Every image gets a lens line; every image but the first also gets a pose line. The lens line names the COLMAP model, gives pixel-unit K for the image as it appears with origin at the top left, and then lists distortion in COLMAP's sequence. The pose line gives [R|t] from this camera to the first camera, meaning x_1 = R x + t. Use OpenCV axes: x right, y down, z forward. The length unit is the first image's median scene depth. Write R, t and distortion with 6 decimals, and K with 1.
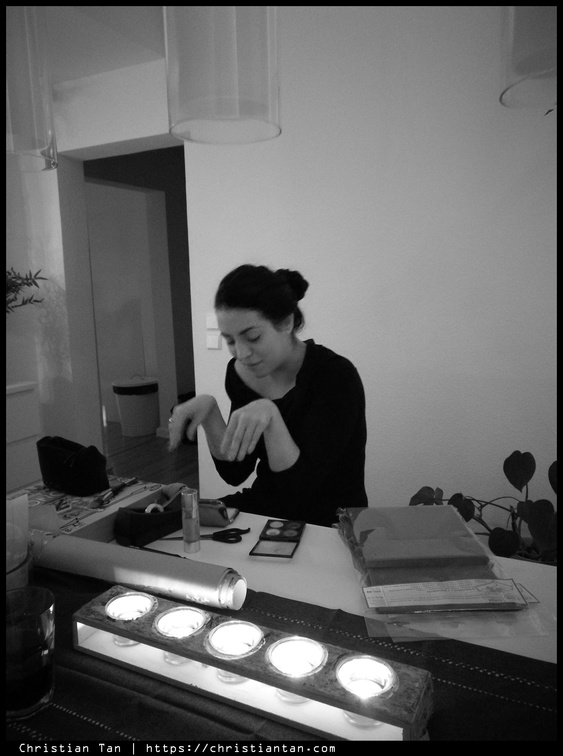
lens RADIAL K [[573.1, 0, 281.5], [0, 573.1, 378.0], [0, 0, 1]] dist [-0.001834, -0.000092]
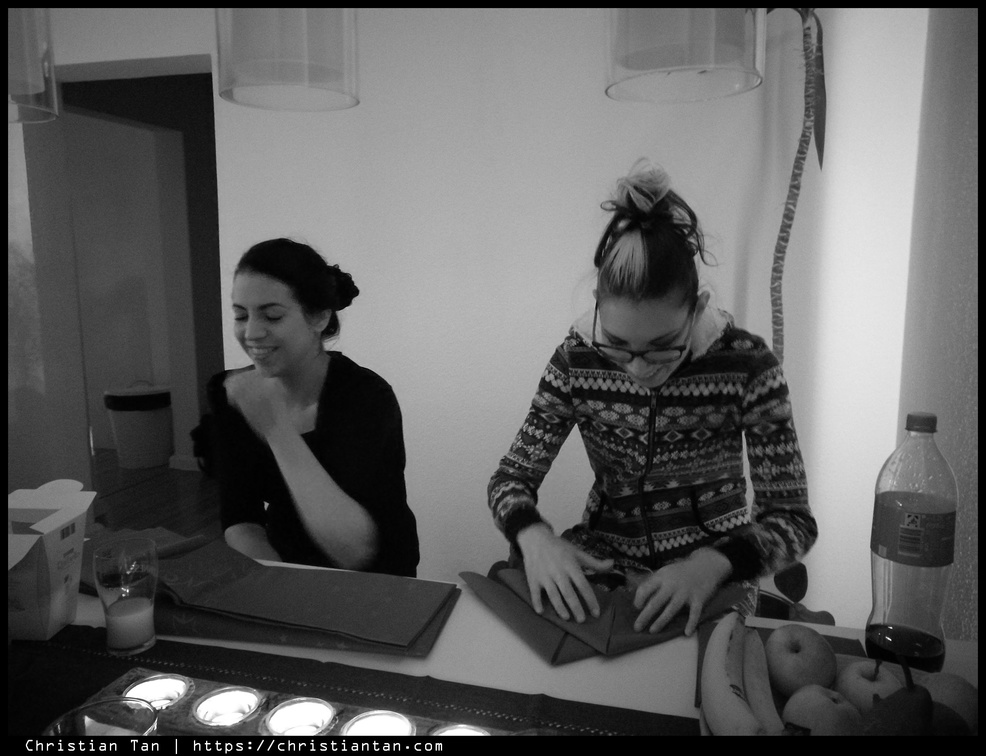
lens RADIAL K [[753.8, 0, 493.0], [0, 753.8, 378.0], [0, 0, 1]] dist [0.003066, 0.002095]
pose [[0.981020, -0.002613, 0.193887, -0.004597], [0.004234, 0.999959, -0.007944, -0.003654], [-0.193858, 0.008614, 0.980992, -0.022908]]
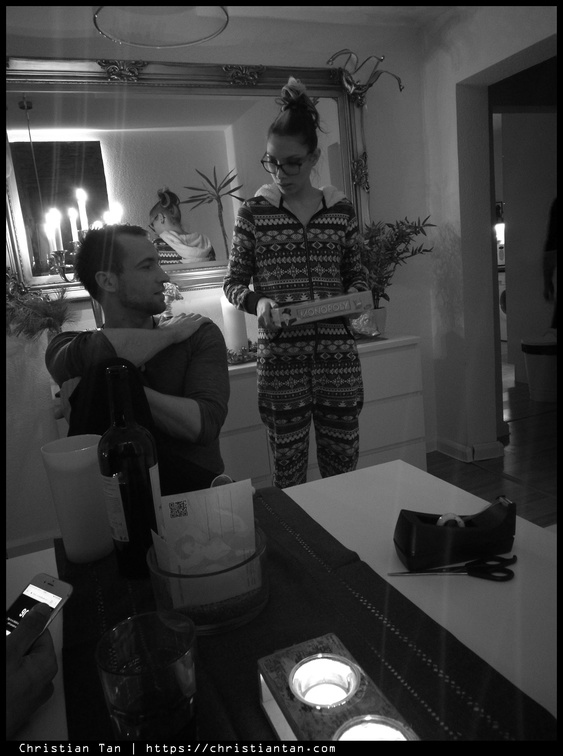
lens RADIAL K [[573.1, 0, 281.5], [0, 573.1, 378.0], [0, 0, 1]] dist [-0.001834, -0.000092]
pose [[0.753515, 0.077716, -0.652821, 0.026477], [-0.027315, 0.995832, 0.087021, -0.001012], [0.656863, -0.047740, 0.752497, 0.130099]]
